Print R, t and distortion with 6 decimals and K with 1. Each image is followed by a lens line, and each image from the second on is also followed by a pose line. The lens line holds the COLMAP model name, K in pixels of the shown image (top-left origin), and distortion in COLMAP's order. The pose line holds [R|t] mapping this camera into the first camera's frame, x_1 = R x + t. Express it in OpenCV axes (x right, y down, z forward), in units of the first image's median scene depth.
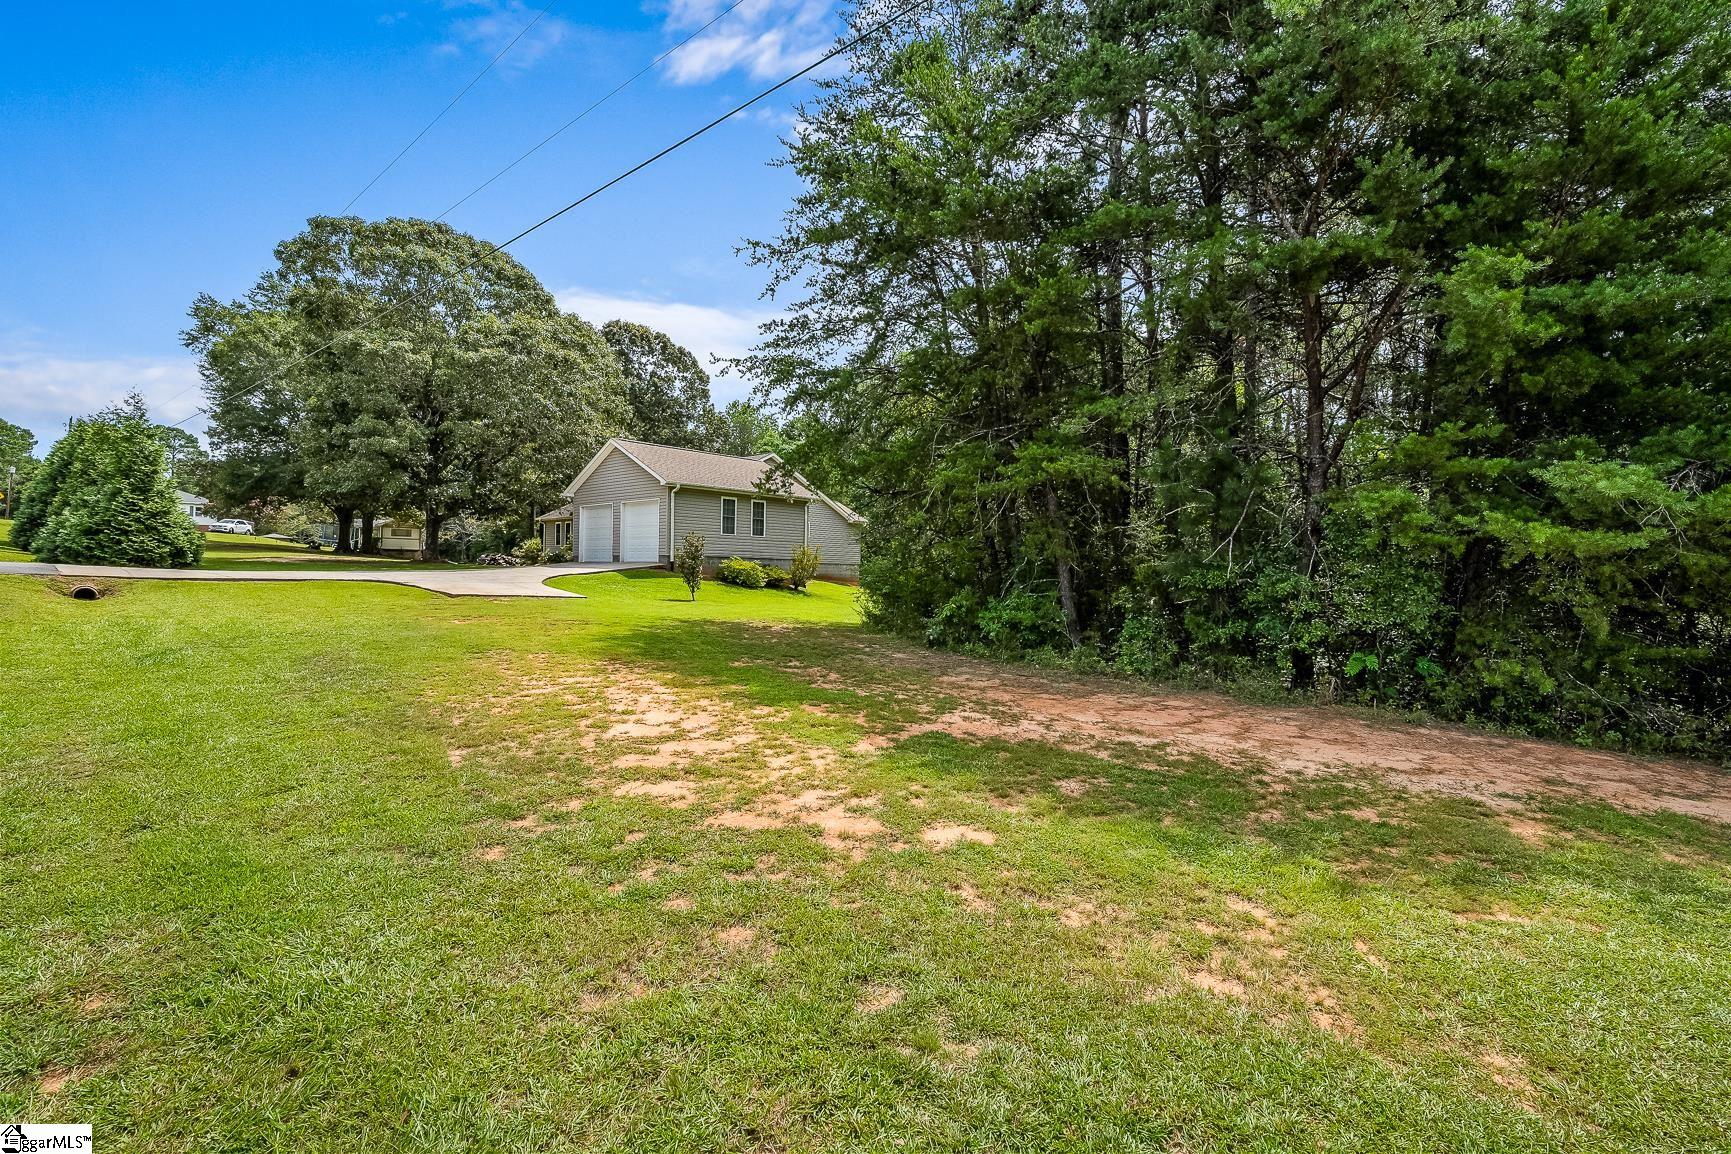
lens RADIAL K [[779.7, 0, 865.3], [0, 779.7, 577.3], [0, 0, 1]] dist [-0.004637, 0.001595]
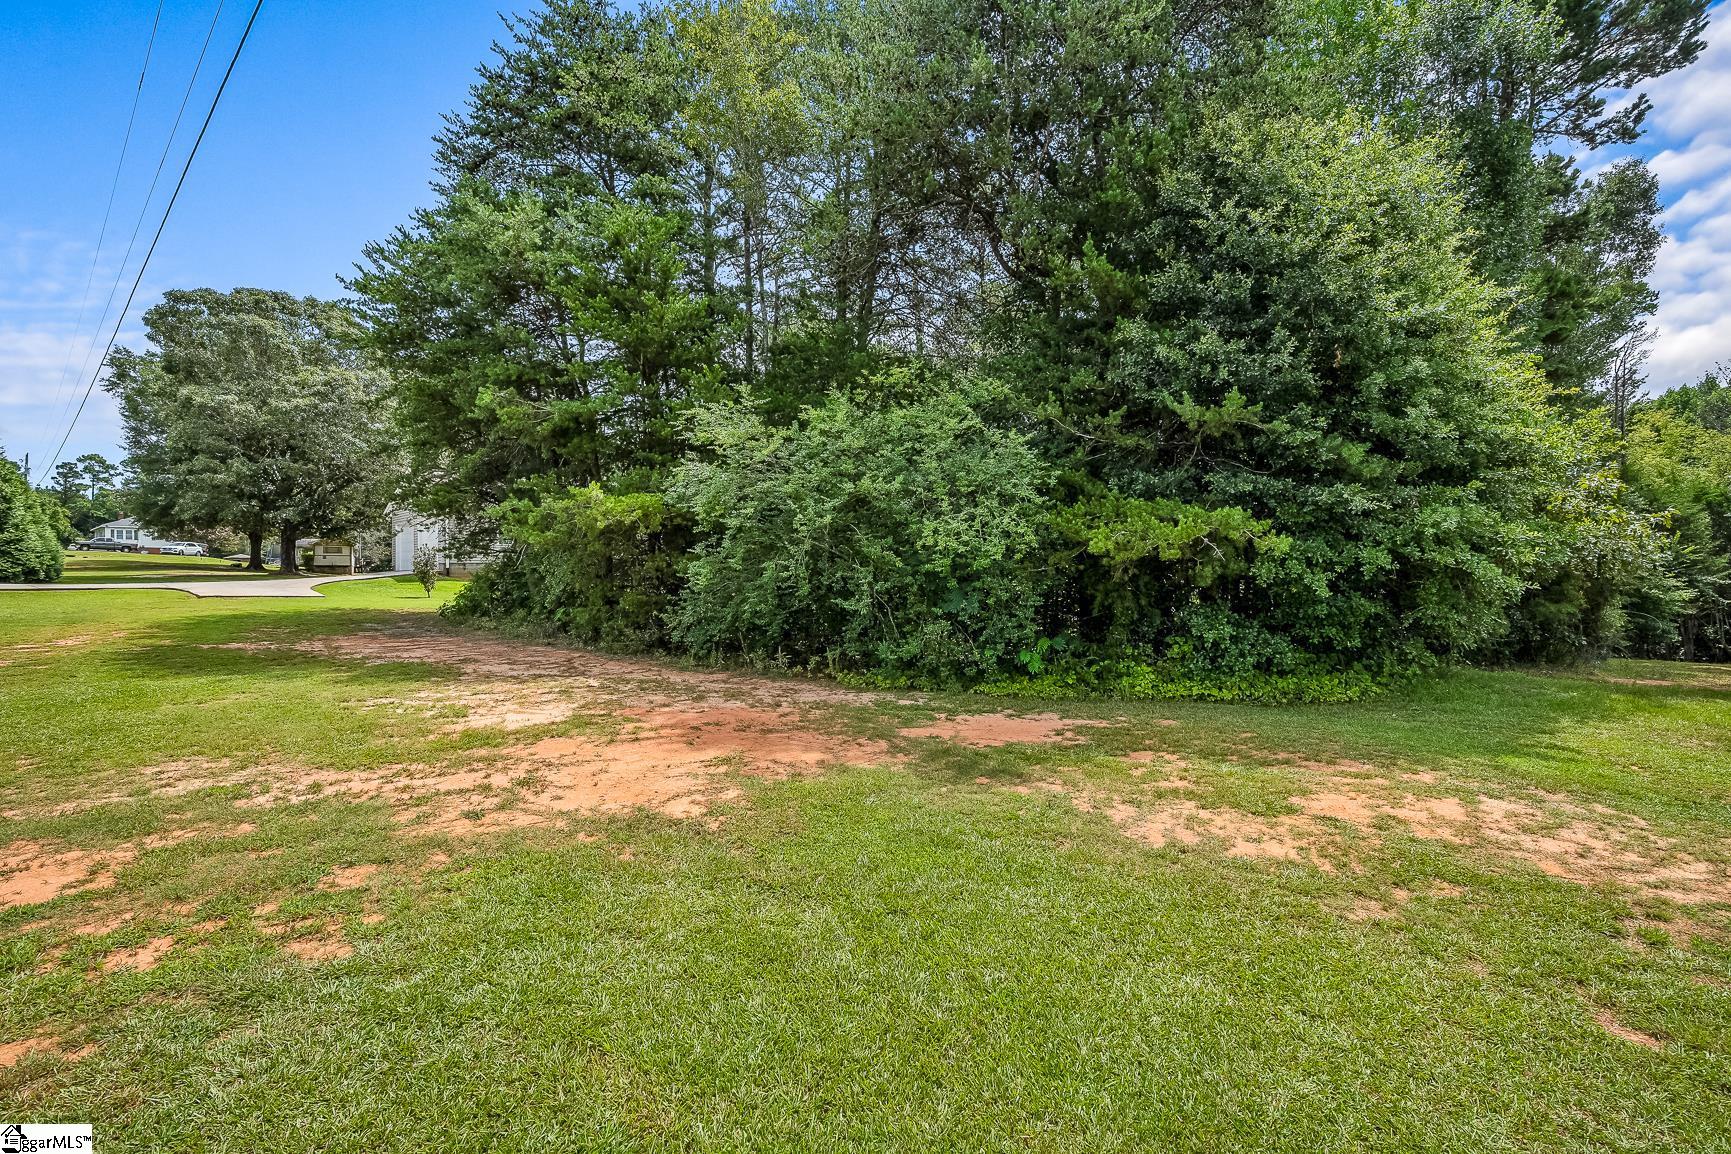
lens RADIAL K [[779.7, 0, 865.9], [0, 779.7, 580.5], [0, 0, 1]] dist [-0.004637, 0.001595]
pose [[0.999599, -0.027125, -0.008086, 0.365317], [0.027119, 0.999632, -0.000841, 0.015712], [0.008106, 0.000621, 0.999967, -0.195235]]
